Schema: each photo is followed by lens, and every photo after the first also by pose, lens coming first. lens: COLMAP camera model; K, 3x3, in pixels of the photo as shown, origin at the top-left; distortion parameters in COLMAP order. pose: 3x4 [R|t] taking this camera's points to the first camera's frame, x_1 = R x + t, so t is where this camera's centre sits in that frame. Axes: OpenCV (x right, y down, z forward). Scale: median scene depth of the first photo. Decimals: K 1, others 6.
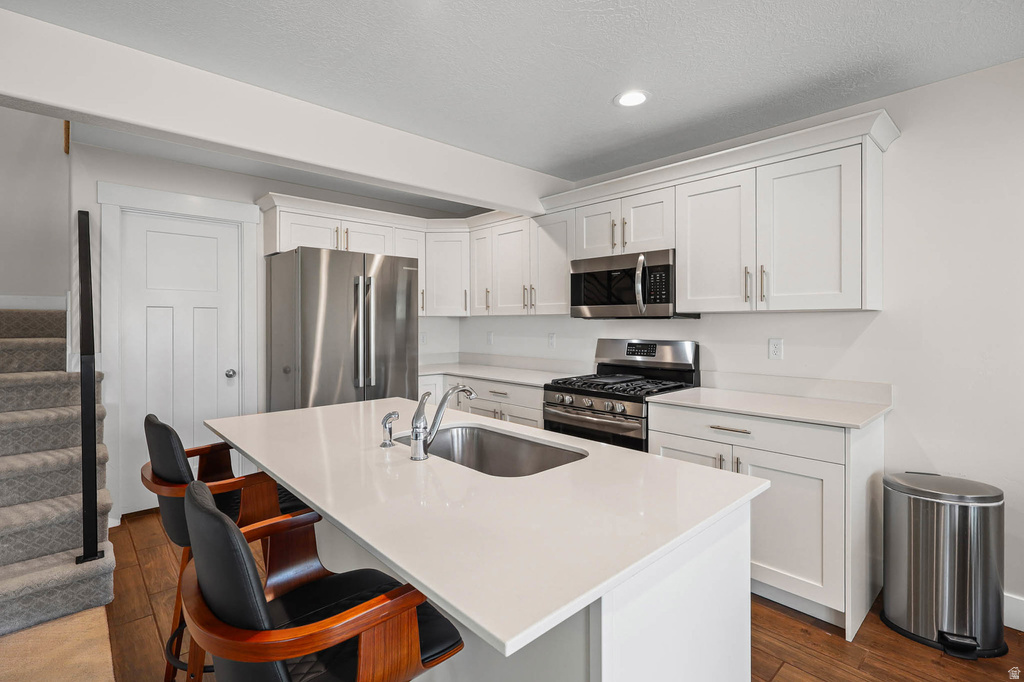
lens RADIAL K [[483.1, 0, 510.7], [0, 483.1, 321.8], [0, 0, 1]] dist [0.000427, 0.000172]
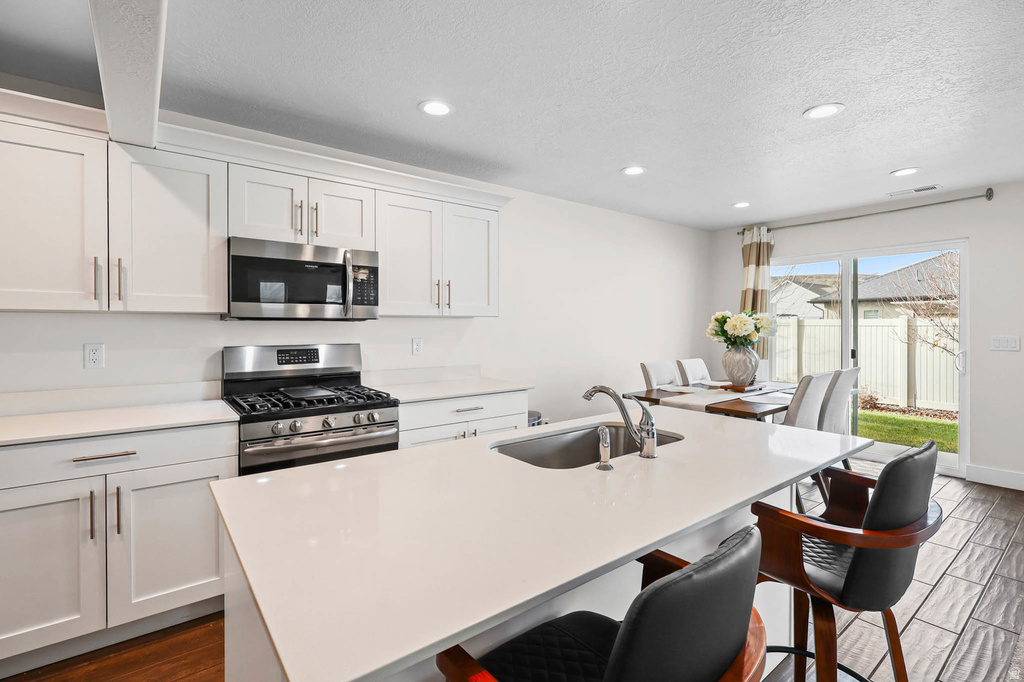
lens RADIAL K [[476.6, 0, 511.4], [0, 476.6, 323.8], [0, 0, 1]] dist [0.003144, 0.000603]
pose [[0.092283, 0.003974, 0.995725, -0.566016], [-0.001920, 0.999991, -0.003813, 0.002369], [-0.995731, -0.001560, 0.092290, 0.564533]]
